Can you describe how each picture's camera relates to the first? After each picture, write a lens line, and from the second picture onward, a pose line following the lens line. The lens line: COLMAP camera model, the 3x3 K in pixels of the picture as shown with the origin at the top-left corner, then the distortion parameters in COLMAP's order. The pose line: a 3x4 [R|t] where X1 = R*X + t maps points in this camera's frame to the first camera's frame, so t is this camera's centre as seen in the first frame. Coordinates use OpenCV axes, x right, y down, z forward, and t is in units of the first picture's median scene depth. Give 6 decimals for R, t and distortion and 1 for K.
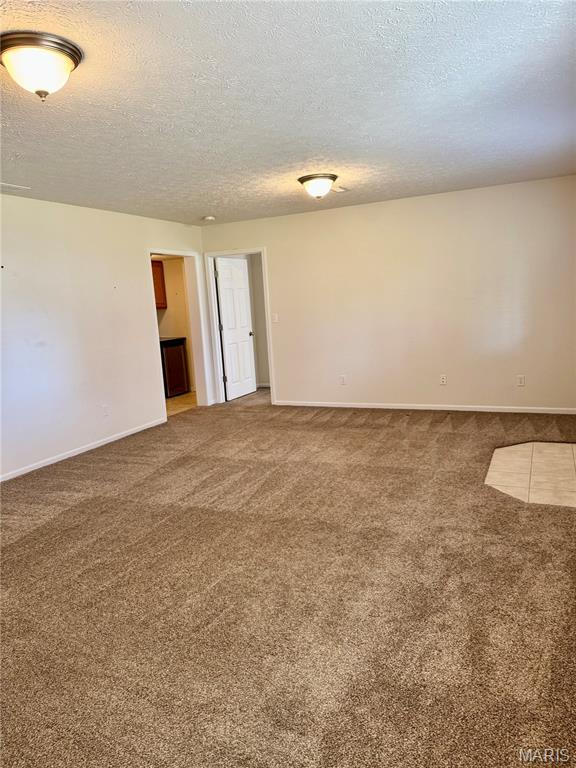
lens RADIAL K [[536.5, 0, 286.0], [0, 536.5, 385.0], [0, 0, 1]] dist [0.040660, -0.057243]
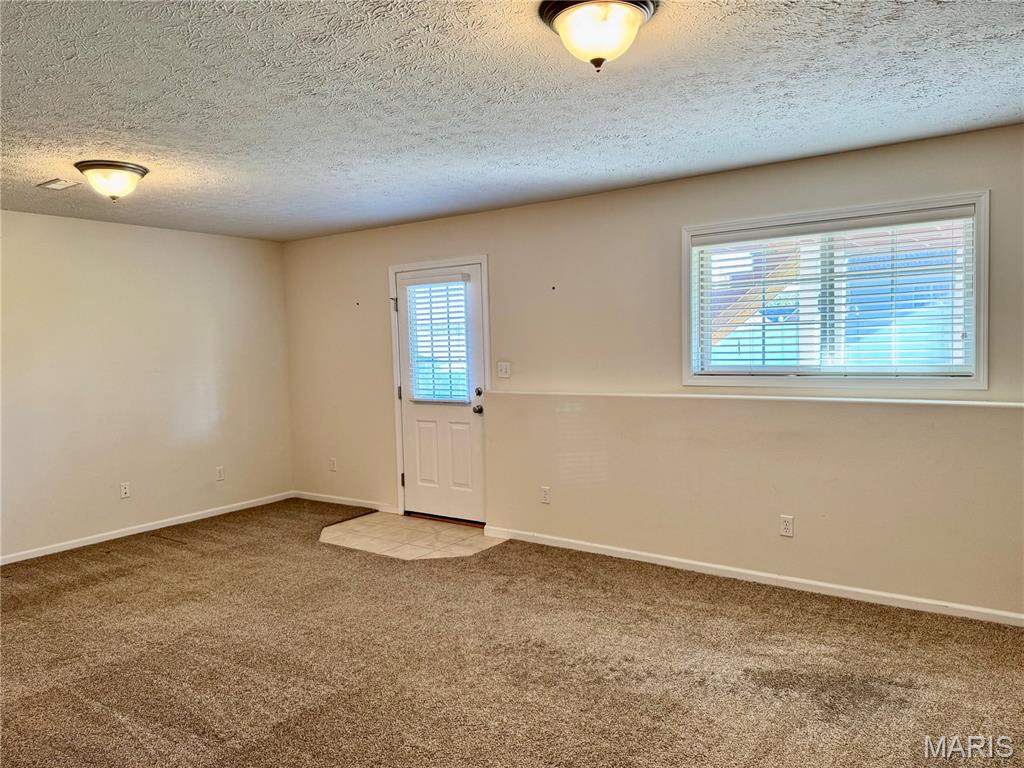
lens RADIAL K [[715.3, 0, 510.9], [0, 715.3, 384.6], [0, 0, 1]] dist [0.040660, -0.057243]
pose [[0.164660, 0.006839, 0.986327, -0.676833], [0.174191, 0.984057, -0.035903, -0.031409], [-0.970847, 0.177721, 0.160844, 0.489797]]
